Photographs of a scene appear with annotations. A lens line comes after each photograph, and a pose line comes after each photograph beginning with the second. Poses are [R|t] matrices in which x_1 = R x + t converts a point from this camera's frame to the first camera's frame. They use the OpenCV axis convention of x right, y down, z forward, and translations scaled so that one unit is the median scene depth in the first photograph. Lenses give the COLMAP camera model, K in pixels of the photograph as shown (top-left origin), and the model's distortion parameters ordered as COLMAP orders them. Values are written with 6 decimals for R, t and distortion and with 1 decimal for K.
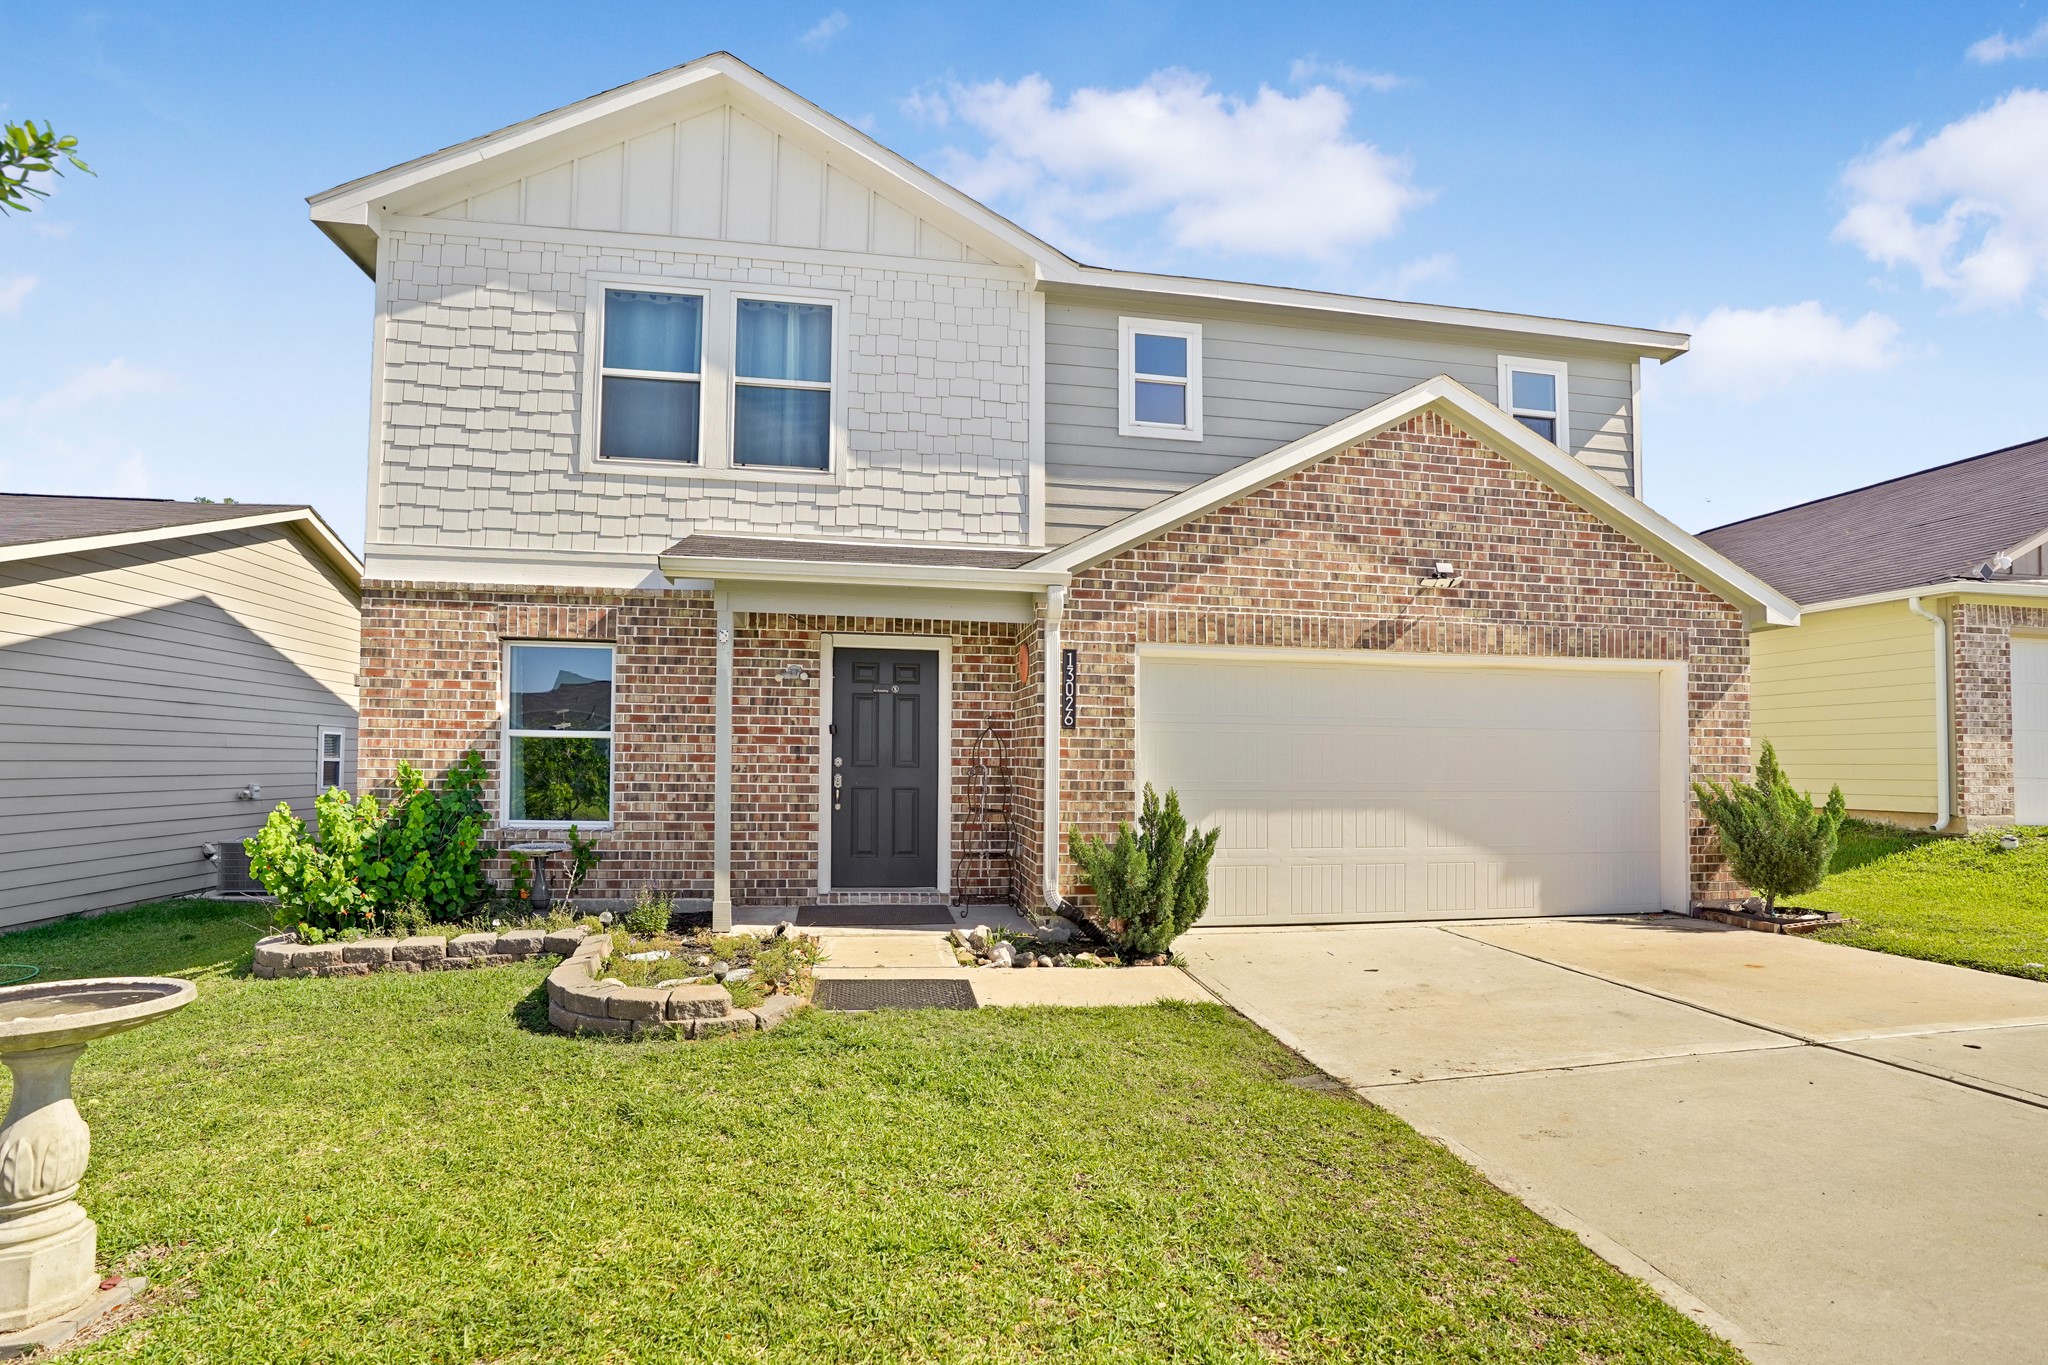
lens RADIAL K [[951.8, 0, 1010.4], [0, 951.8, 738.8], [0, 0, 1]] dist [-0.045742, 0.018884]
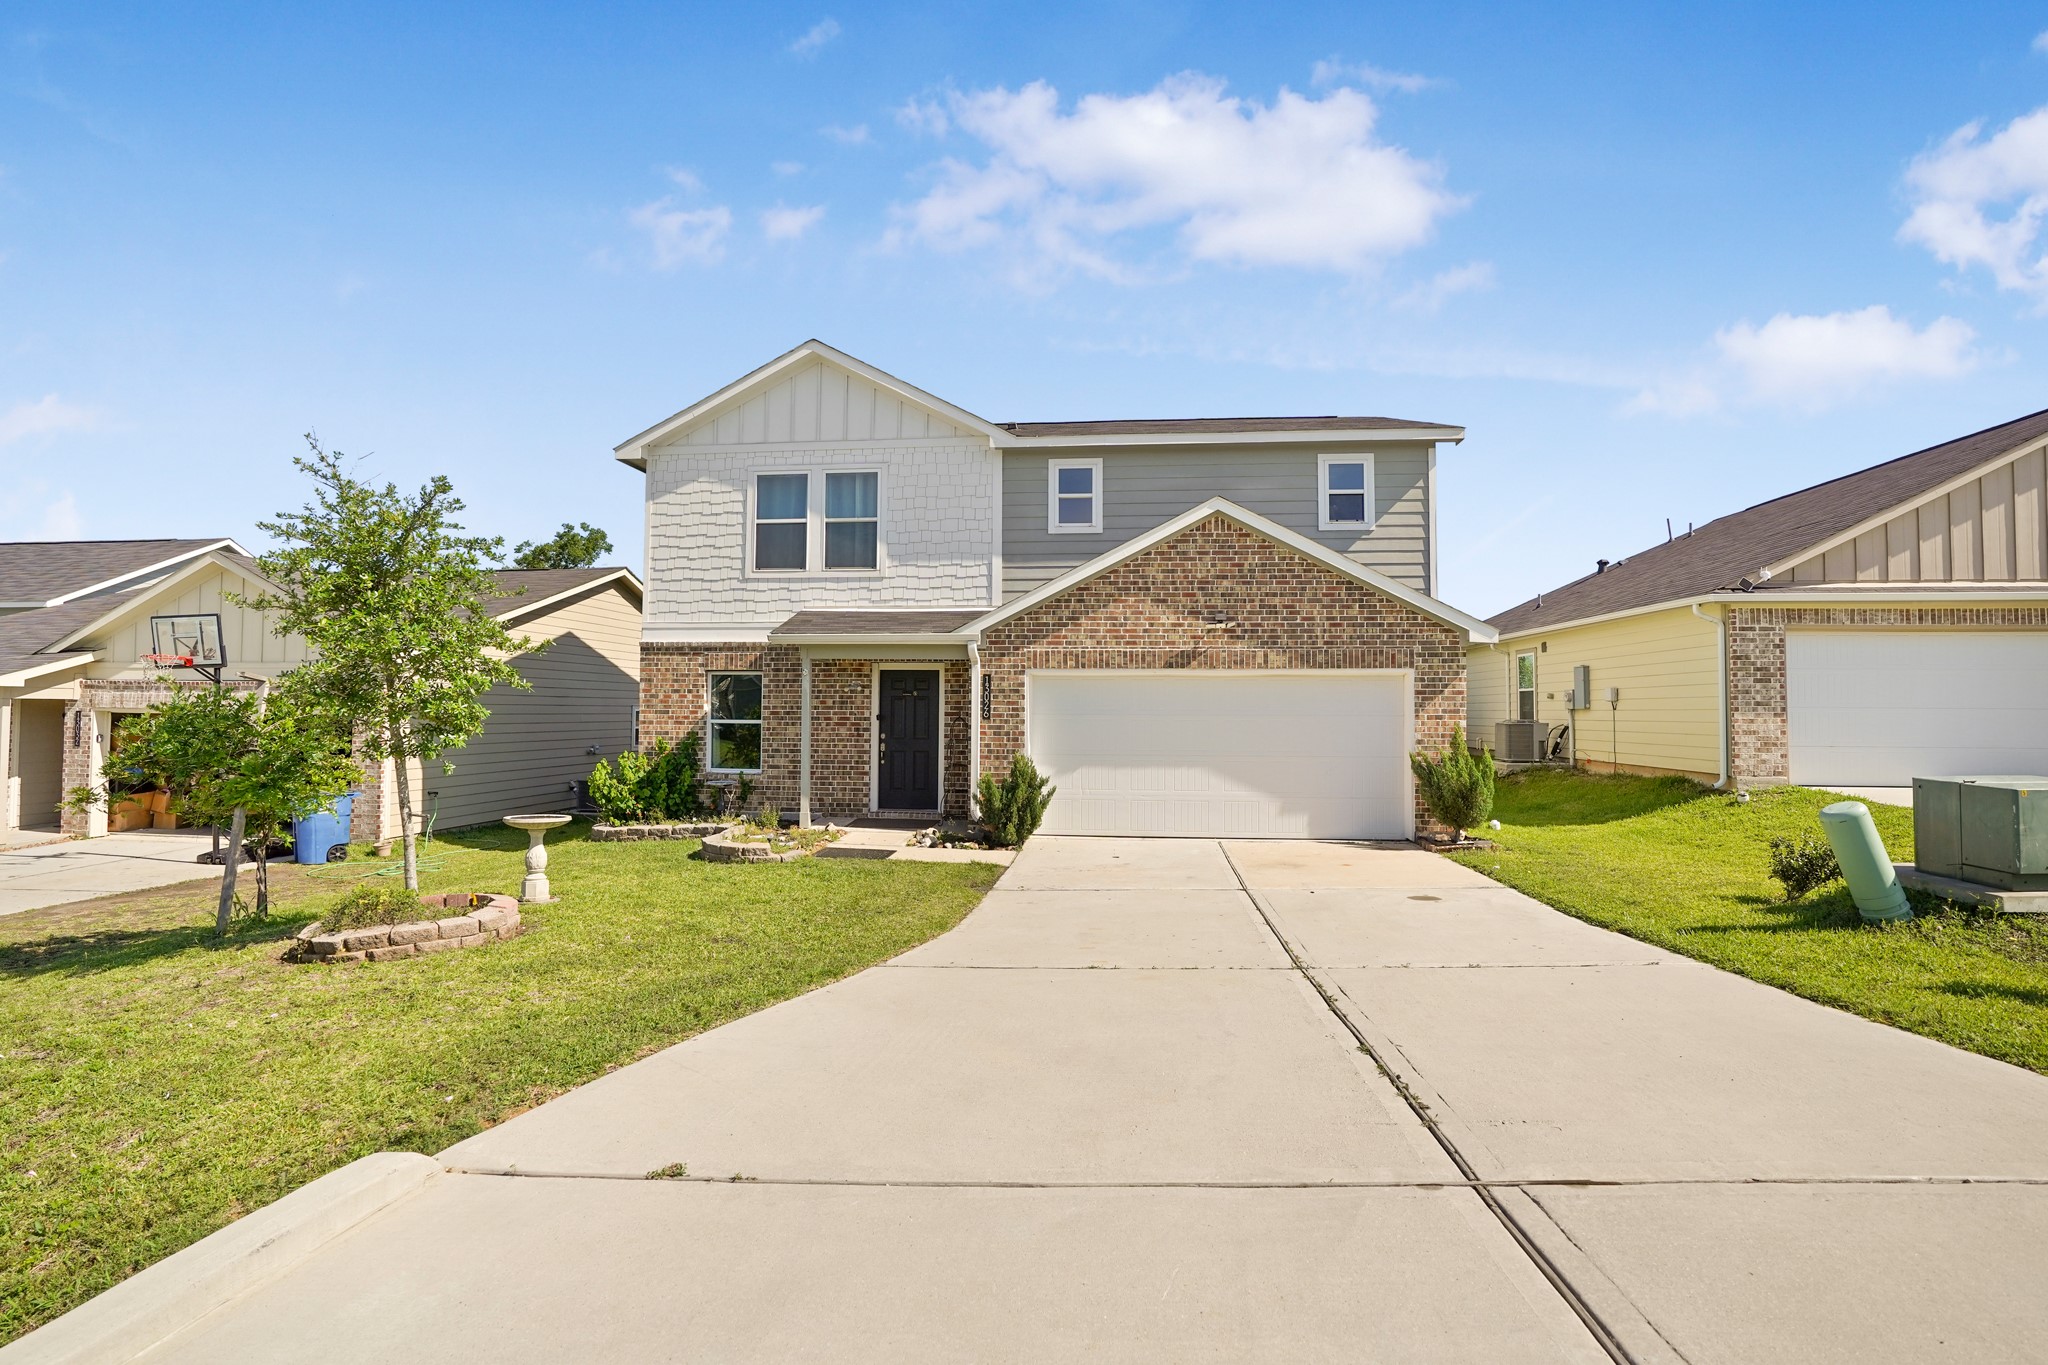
lens RADIAL K [[951.8, 0, 1019.1], [0, 951.8, 670.3], [0, 0, 1]] dist [-0.045742, 0.018884]
pose [[0.963795, -0.017578, -0.266065, 0.540075], [0.011648, 0.999648, -0.023852, -0.053902], [0.266390, 0.019890, 0.963660, -0.626984]]
